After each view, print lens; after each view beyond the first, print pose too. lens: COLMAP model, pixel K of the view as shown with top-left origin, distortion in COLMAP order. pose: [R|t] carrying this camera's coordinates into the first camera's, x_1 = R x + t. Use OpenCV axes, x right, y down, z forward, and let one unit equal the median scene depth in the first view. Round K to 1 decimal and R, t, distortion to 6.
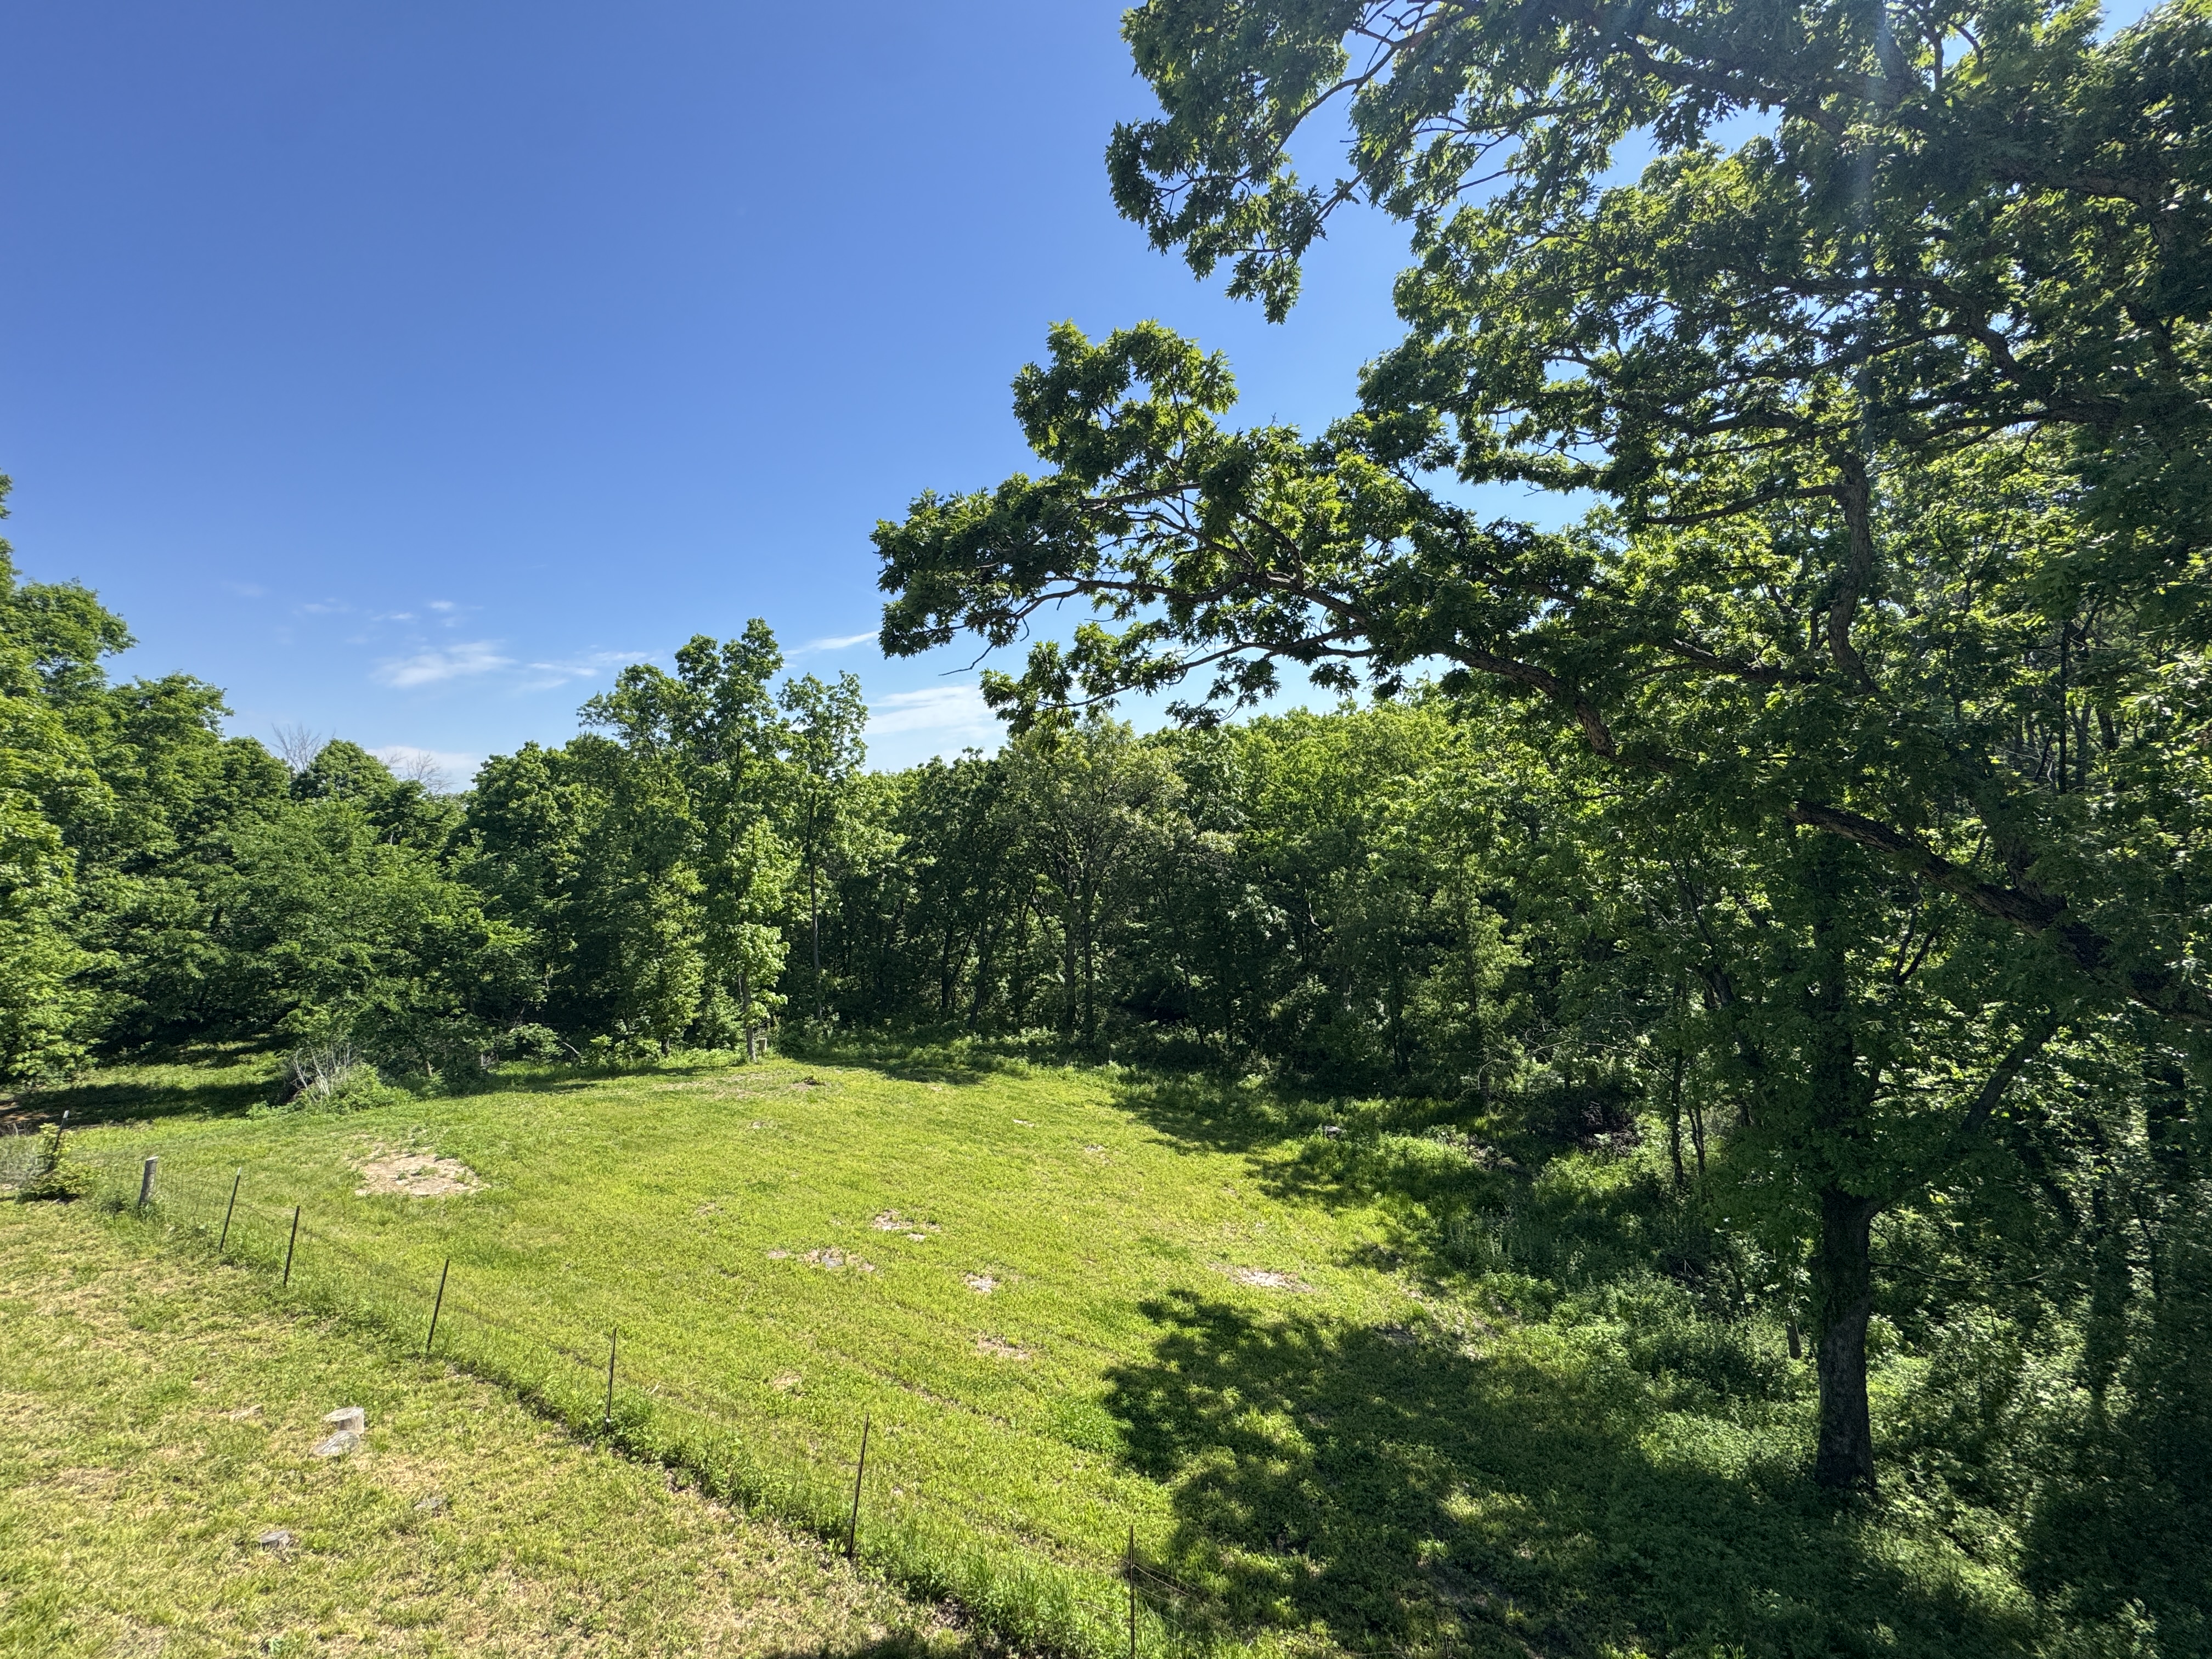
lens RADIAL K [[885.7, 0, 1099.6], [0, 885.7, 821.7], [0, 0, 1]] dist [-0.000584, 0.000291]
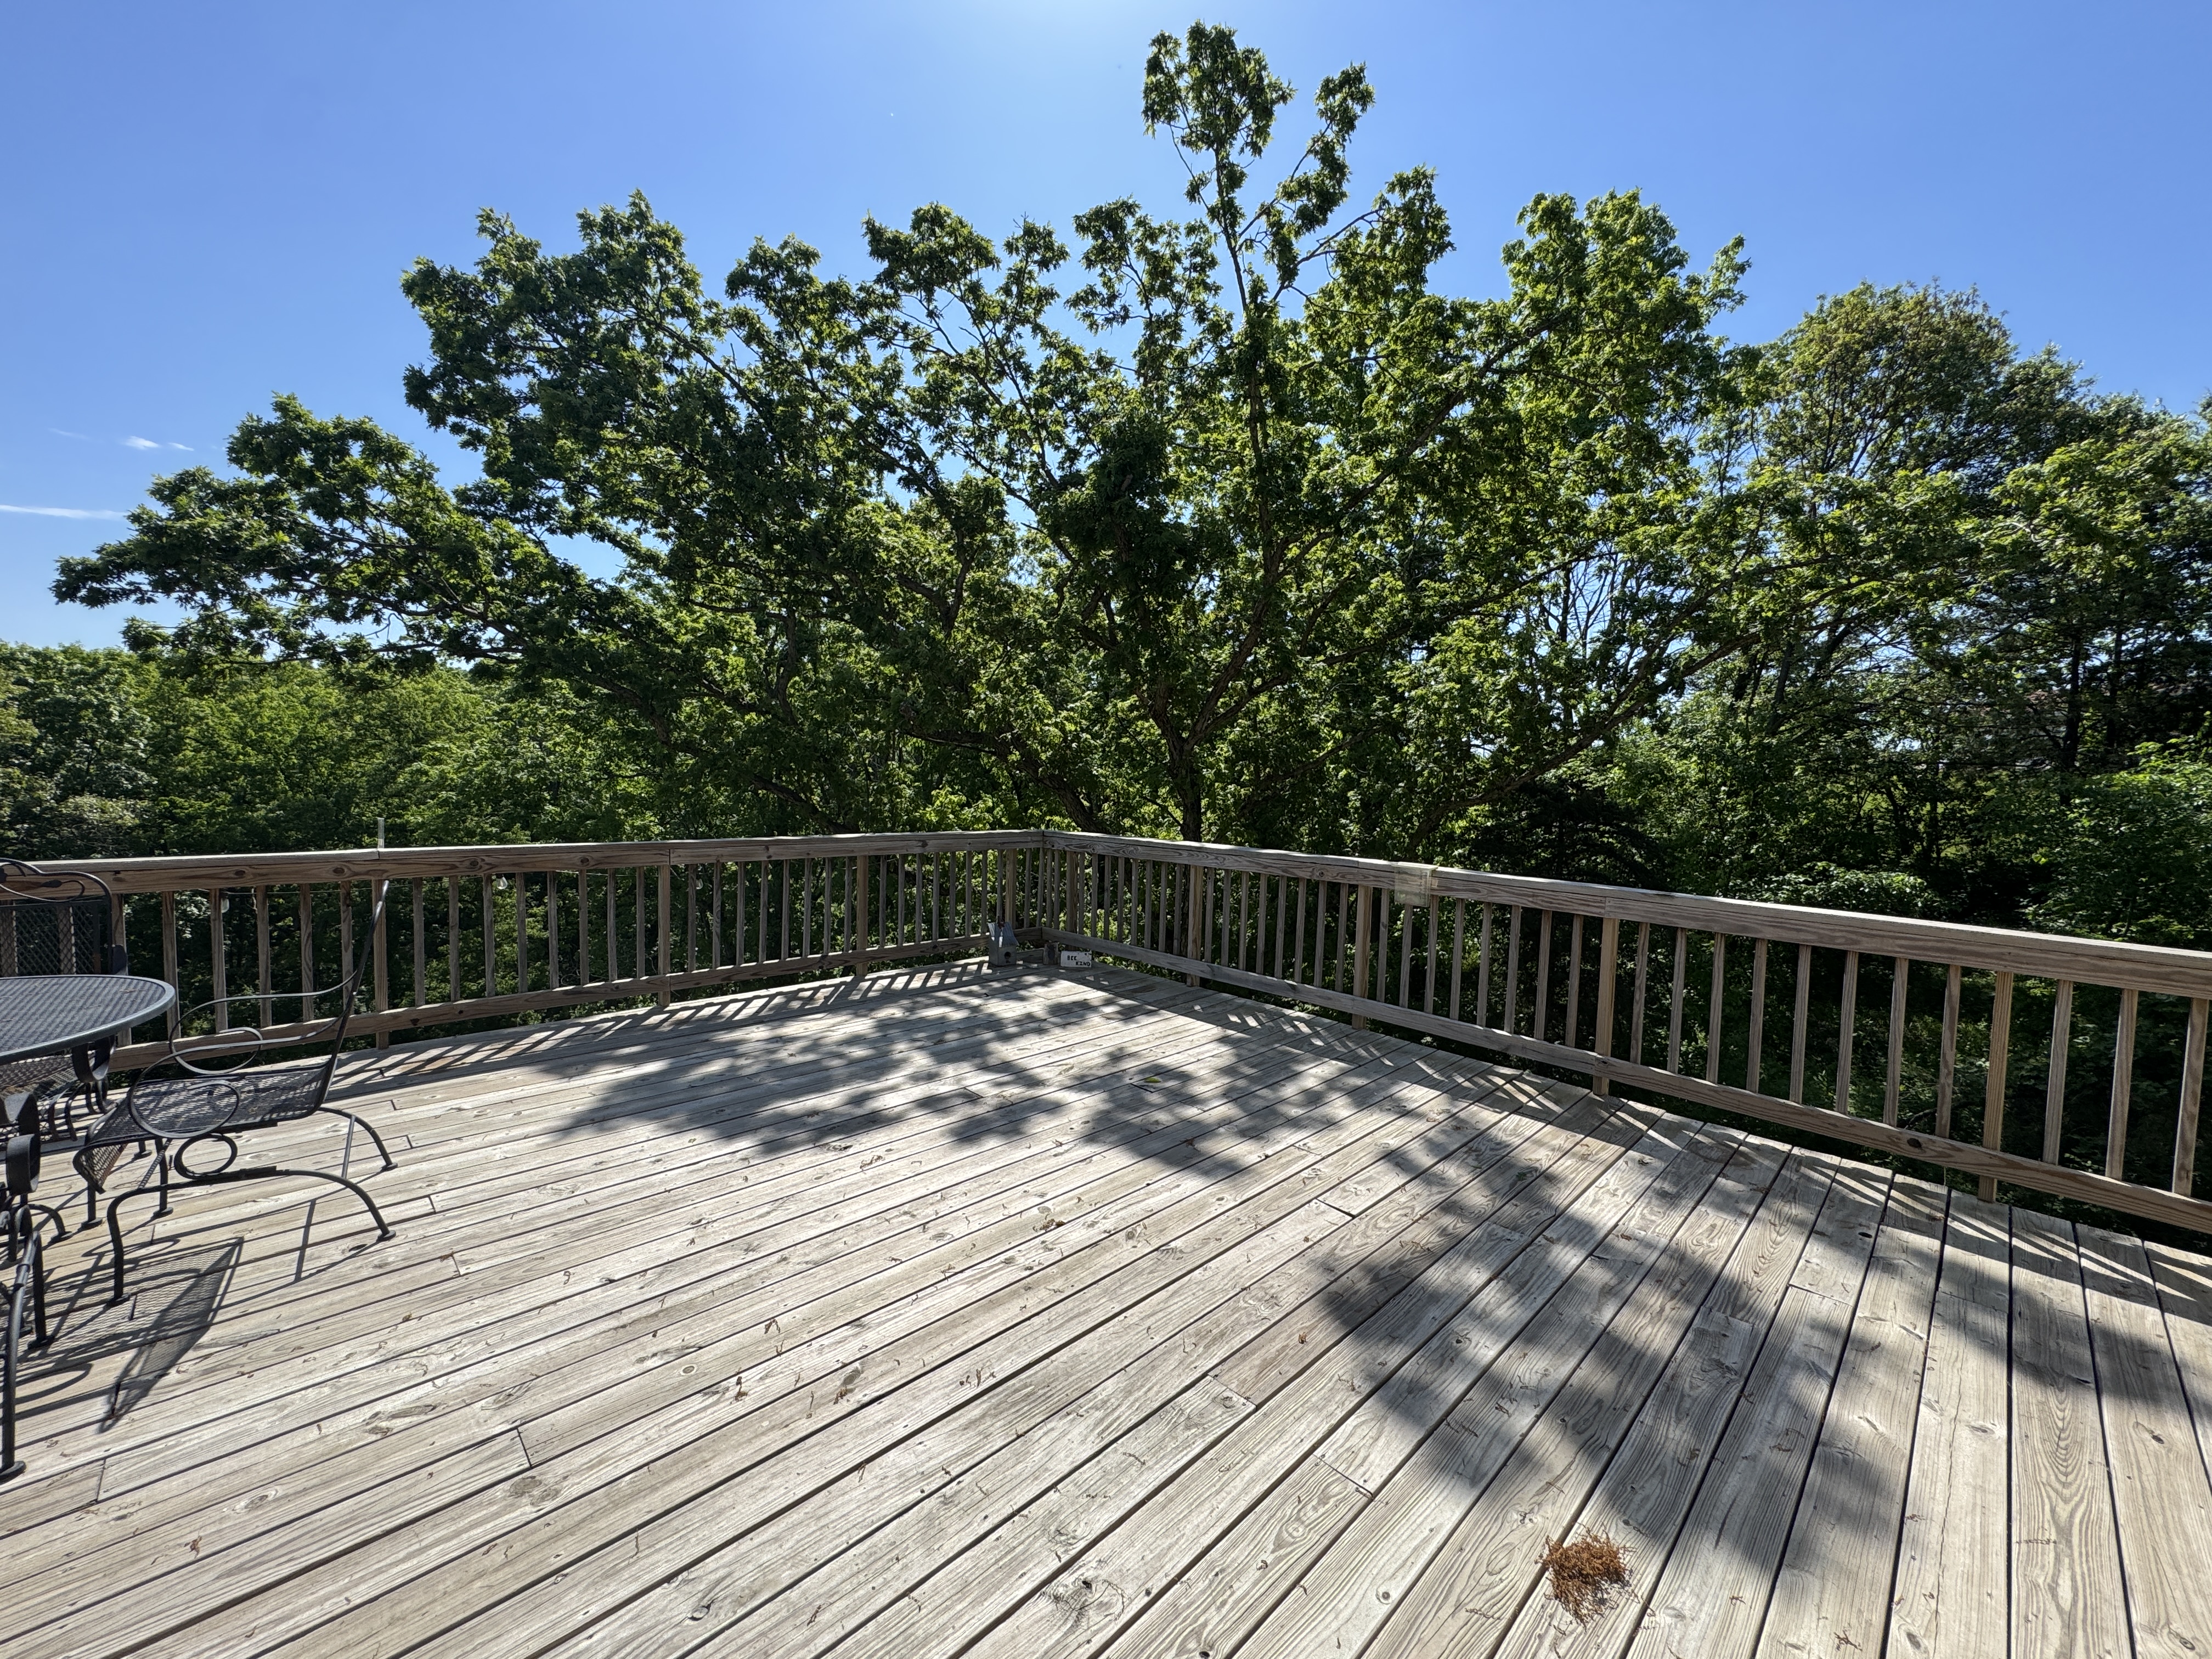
lens RADIAL K [[885.7, 0, 1099.6], [0, 885.7, 821.7], [0, 0, 1]] dist [-0.000584, 0.000291]
pose [[0.520925, 0.024115, 0.853262, -0.077674], [-0.035576, 0.999346, -0.006525, 0.009943], [-0.852861, -0.026956, 0.521442, -0.106339]]
